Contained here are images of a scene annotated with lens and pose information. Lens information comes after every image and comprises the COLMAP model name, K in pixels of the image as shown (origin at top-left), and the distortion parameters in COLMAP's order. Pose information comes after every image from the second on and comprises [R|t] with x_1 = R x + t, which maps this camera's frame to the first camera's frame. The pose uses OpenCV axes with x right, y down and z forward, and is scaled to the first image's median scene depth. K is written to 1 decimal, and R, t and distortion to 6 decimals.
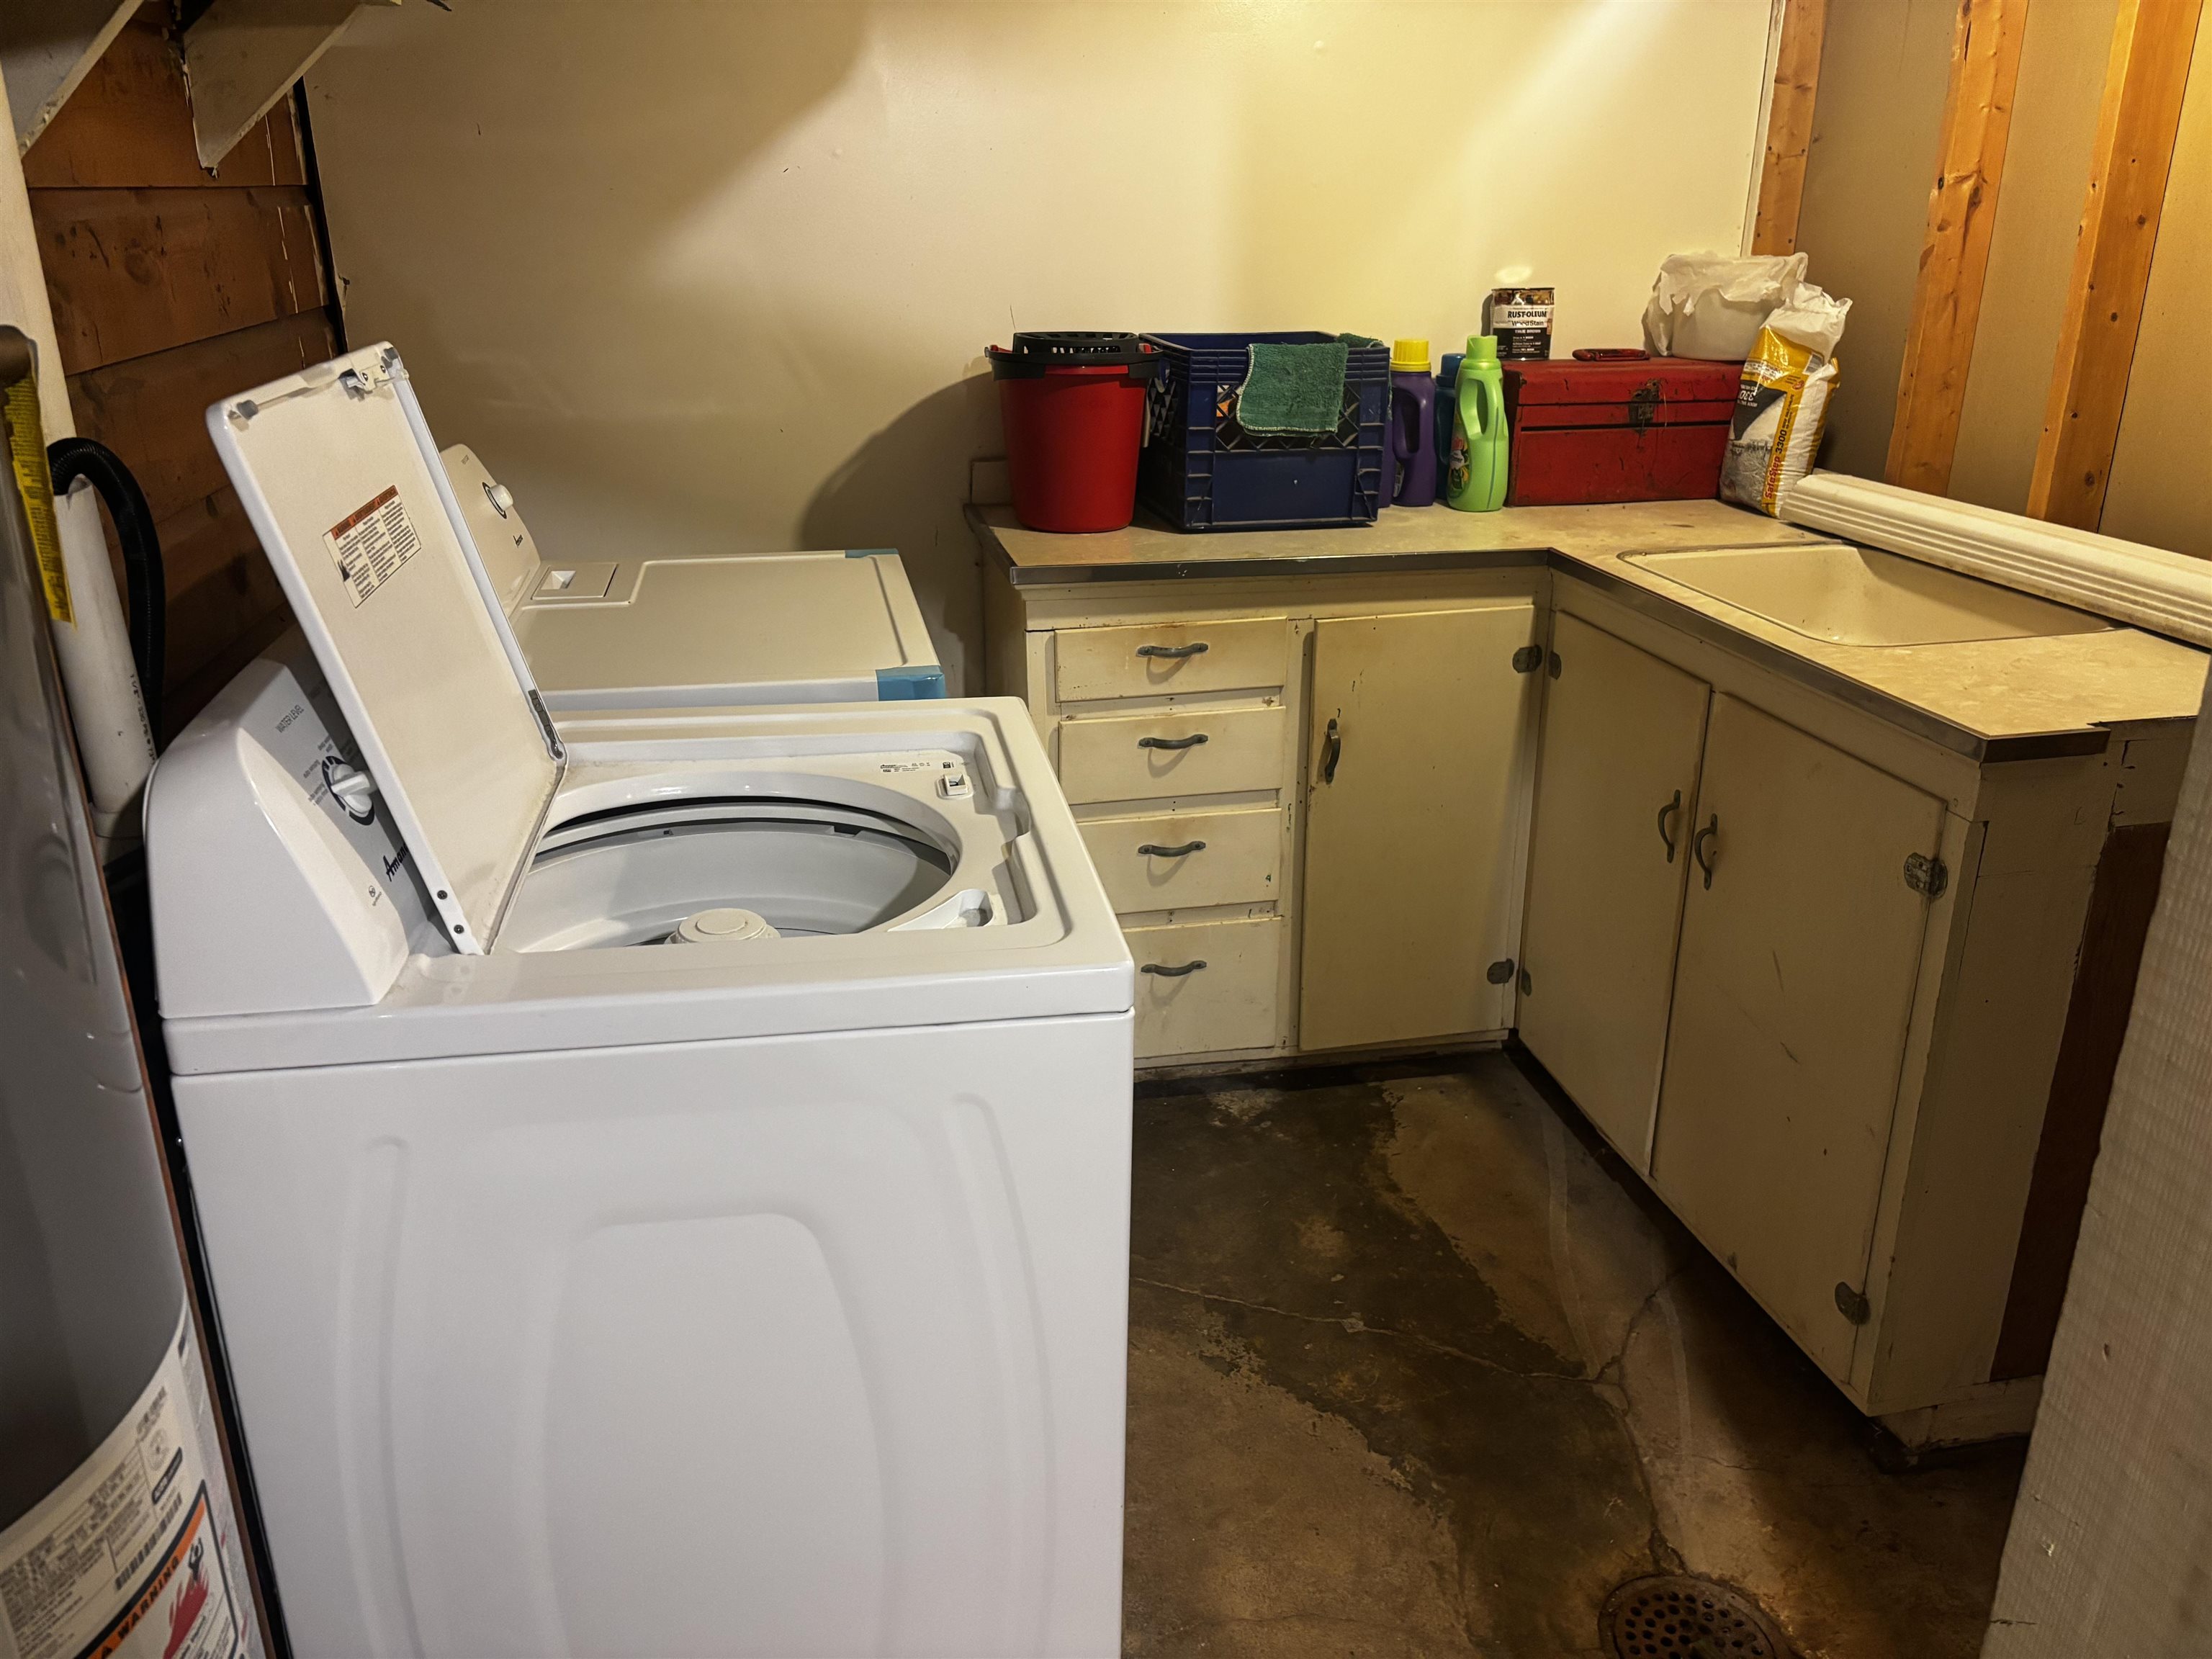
lens RADIAL K [[1640.5, 0, 1106.0], [0, 1640.5, 829.5], [0, 0, 1]] dist [-0.005192, -0.005377]
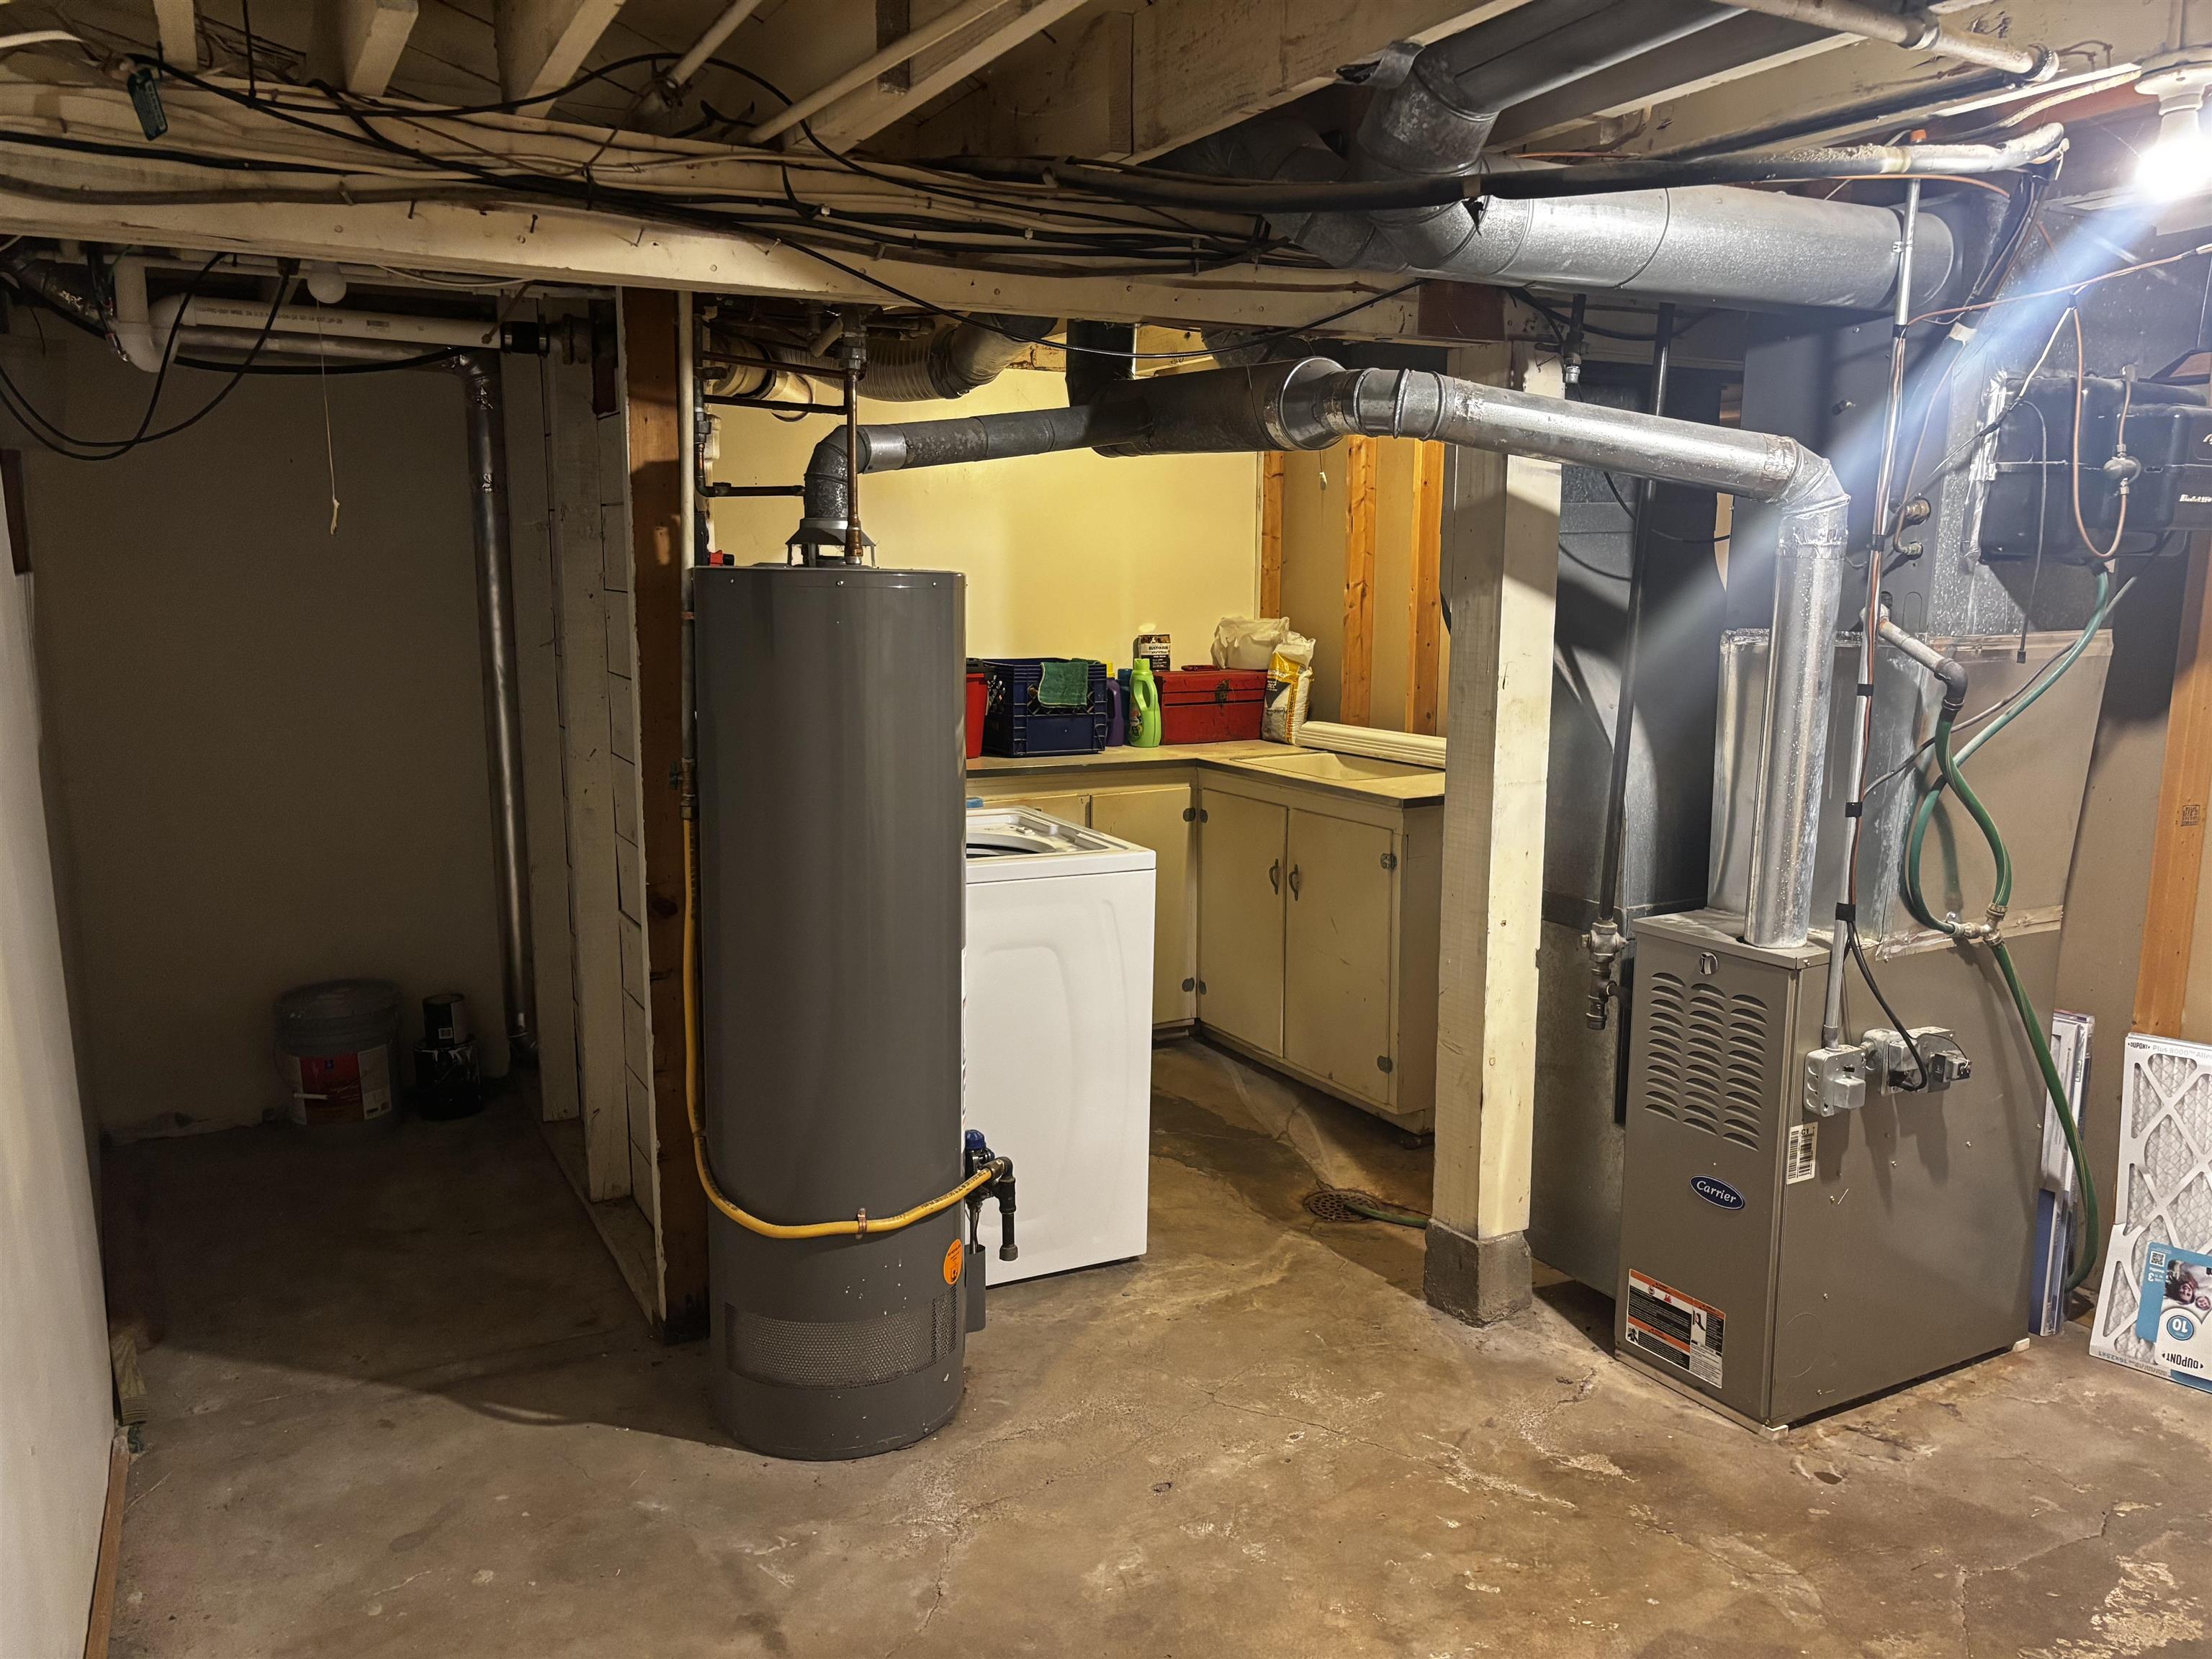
lens RADIAL K [[1640.5, 0, 1106.0], [0, 1640.5, 829.5], [0, 0, 1]] dist [-0.005192, -0.005377]
pose [[0.947525, -0.041472, 0.316980, -0.441651], [0.105412, 0.976626, -0.187323, 0.259509], [-0.301802, 0.210906, 0.929749, -0.760244]]
